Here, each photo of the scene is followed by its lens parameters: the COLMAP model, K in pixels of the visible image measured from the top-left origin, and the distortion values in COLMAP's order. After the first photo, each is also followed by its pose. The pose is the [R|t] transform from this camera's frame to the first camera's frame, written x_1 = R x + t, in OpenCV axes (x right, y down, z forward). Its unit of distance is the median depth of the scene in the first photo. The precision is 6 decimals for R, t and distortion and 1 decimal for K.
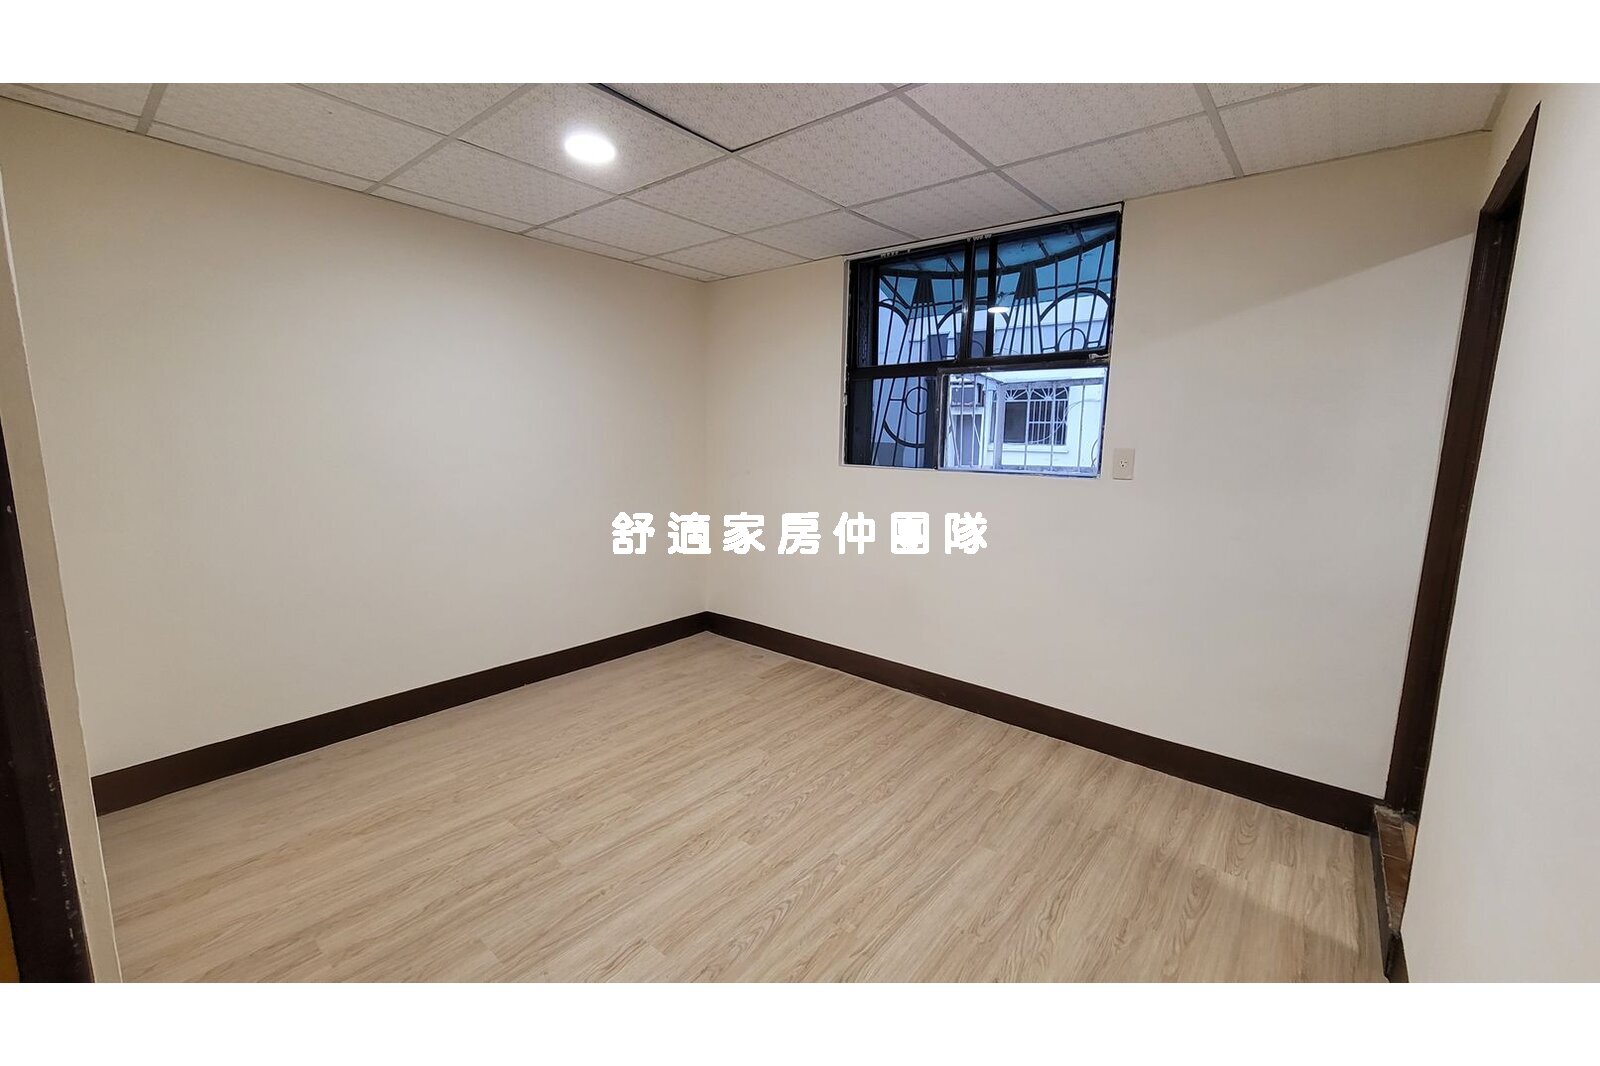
lens RADIAL K [[653.9, 0, 800.8], [0, 653.9, 529.5], [0, 0, 1]] dist [-0.000650, 0.000119]
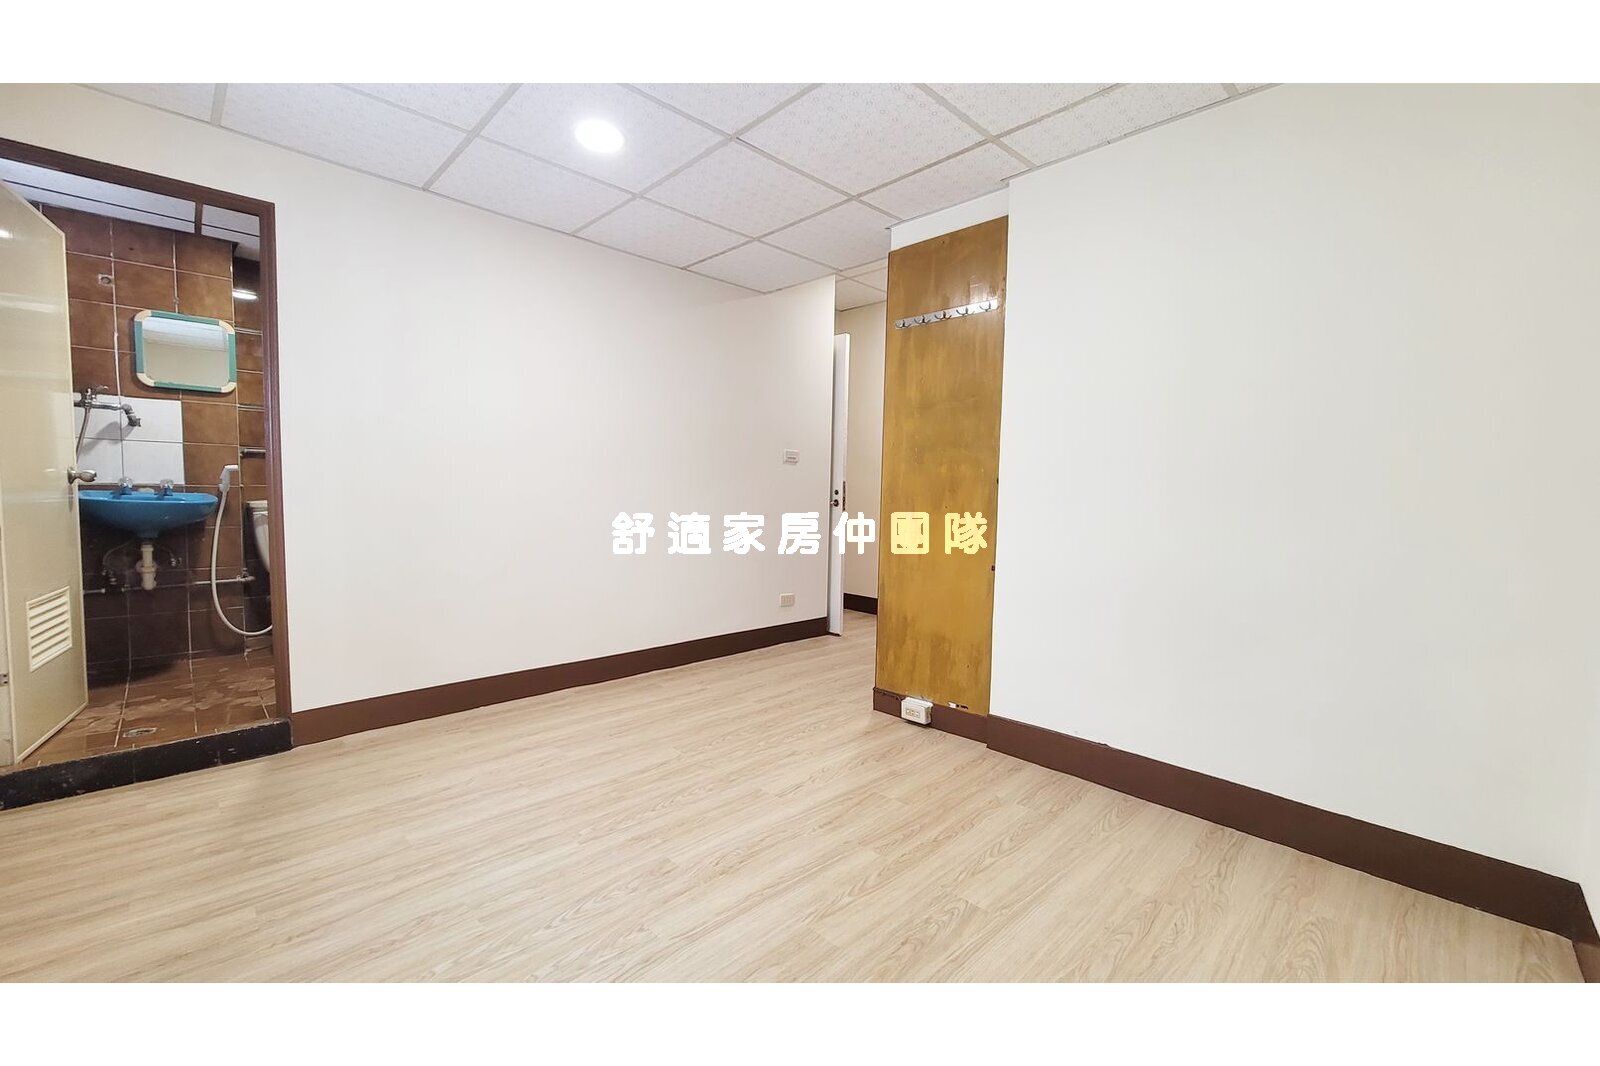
lens RADIAL K [[653.9, 0, 800.6], [0, 653.9, 535.8], [0, 0, 1]] dist [-0.000650, 0.000119]
pose [[-0.993713, -0.048532, 0.100888, -0.311360], [-0.025826, 0.976222, 0.215230, -0.118066], [-0.108935, 0.211271, -0.971338, 1.701834]]
